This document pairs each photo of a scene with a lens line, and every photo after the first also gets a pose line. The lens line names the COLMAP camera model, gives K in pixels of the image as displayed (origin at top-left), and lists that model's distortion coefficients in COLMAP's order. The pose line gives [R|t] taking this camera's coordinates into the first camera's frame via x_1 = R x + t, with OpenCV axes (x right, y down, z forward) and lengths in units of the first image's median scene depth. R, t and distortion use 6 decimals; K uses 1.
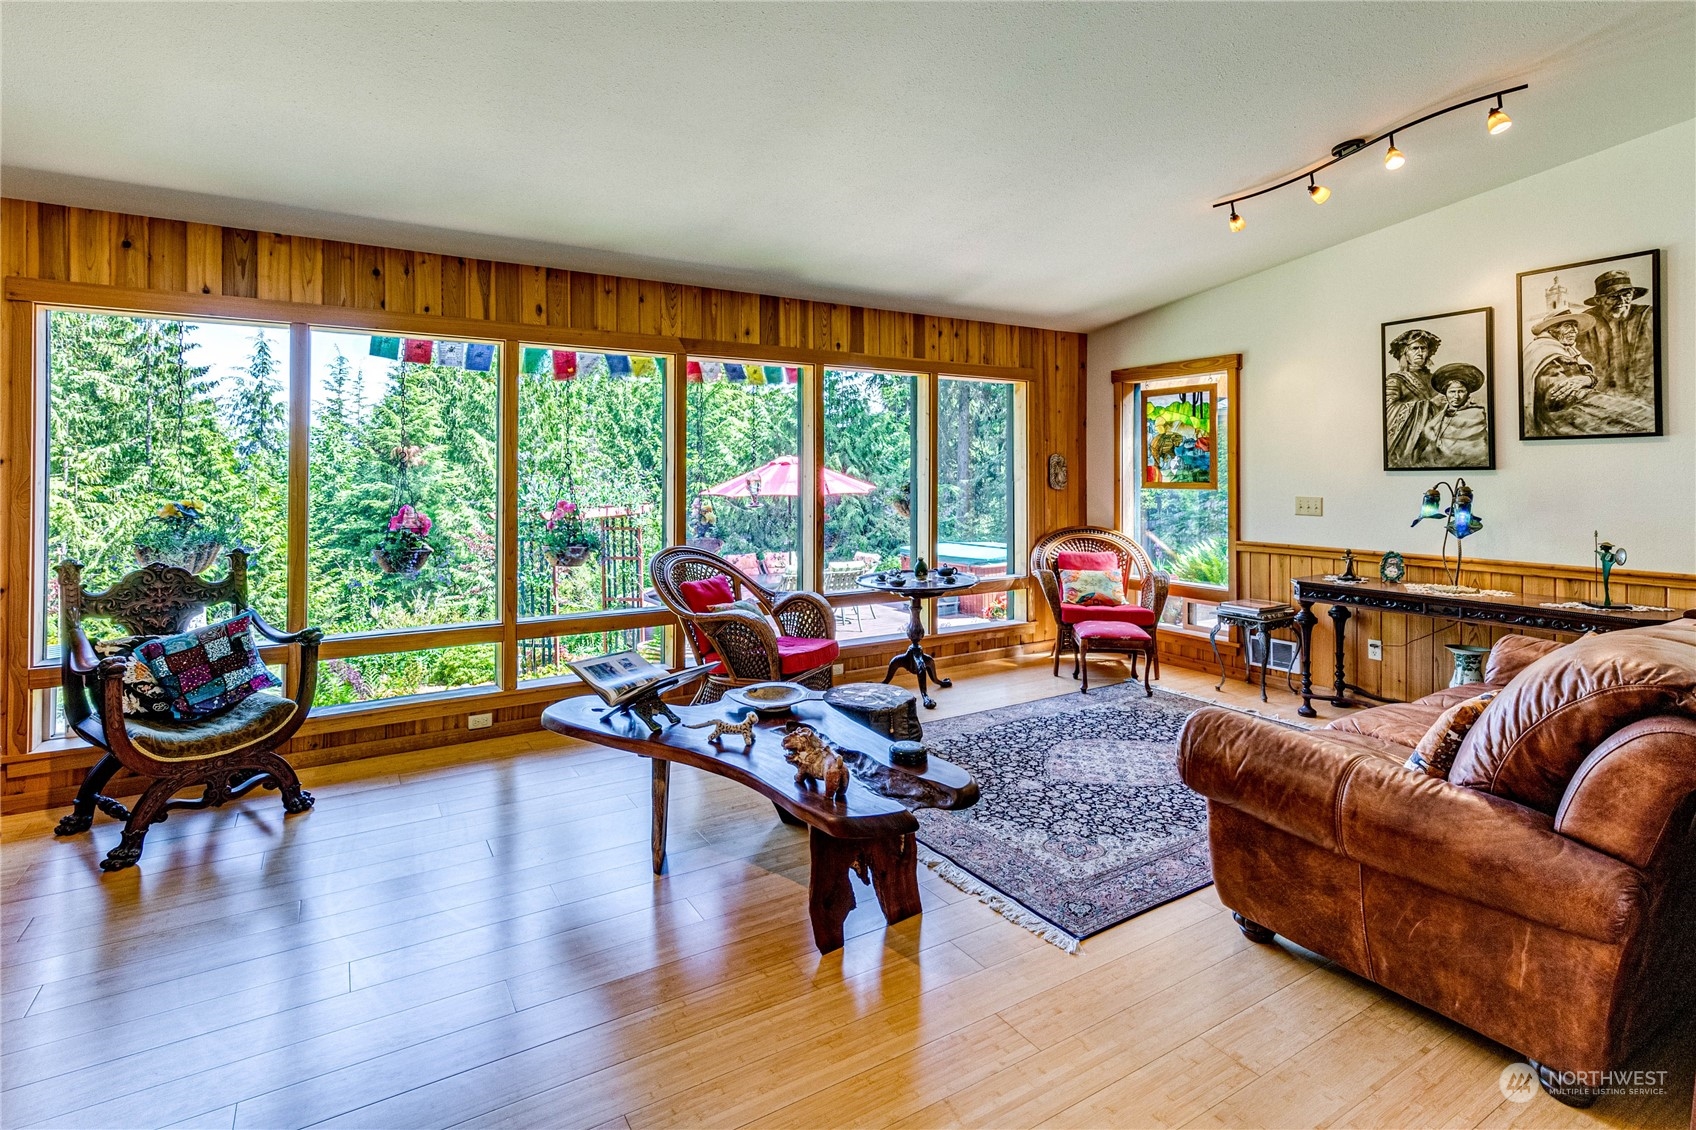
lens RADIAL K [[817.5, 0, 808.2], [0, 817.5, 467.3], [0, 0, 1]] dist [0.001823, -0.000094]
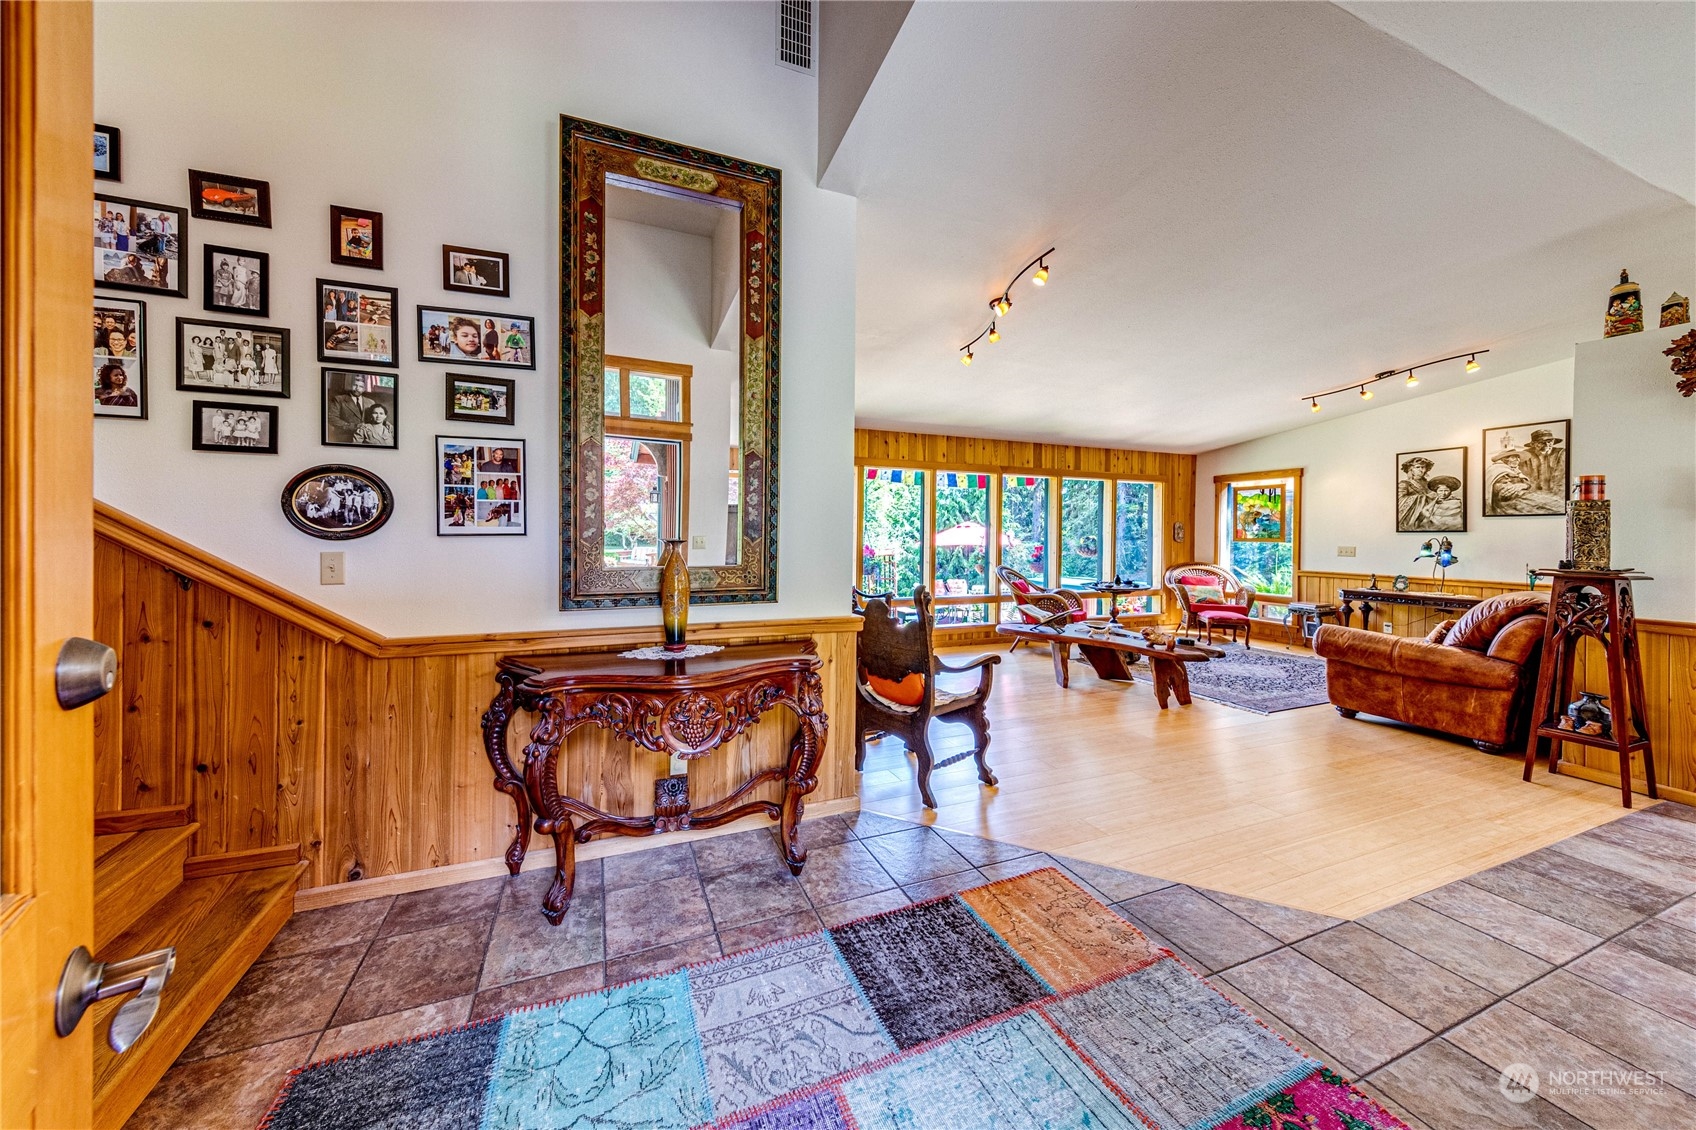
lens RADIAL K [[560.6, 0, 795.7], [0, 560.6, 537.4], [0, 0, 1]] dist [0.000032, 0.000040]
pose [[0.984160, 0.009702, -0.177016, -0.444269], [-0.007006, 0.999850, 0.015847, 0.005006], [0.177144, -0.014355, 0.984080, -0.534062]]
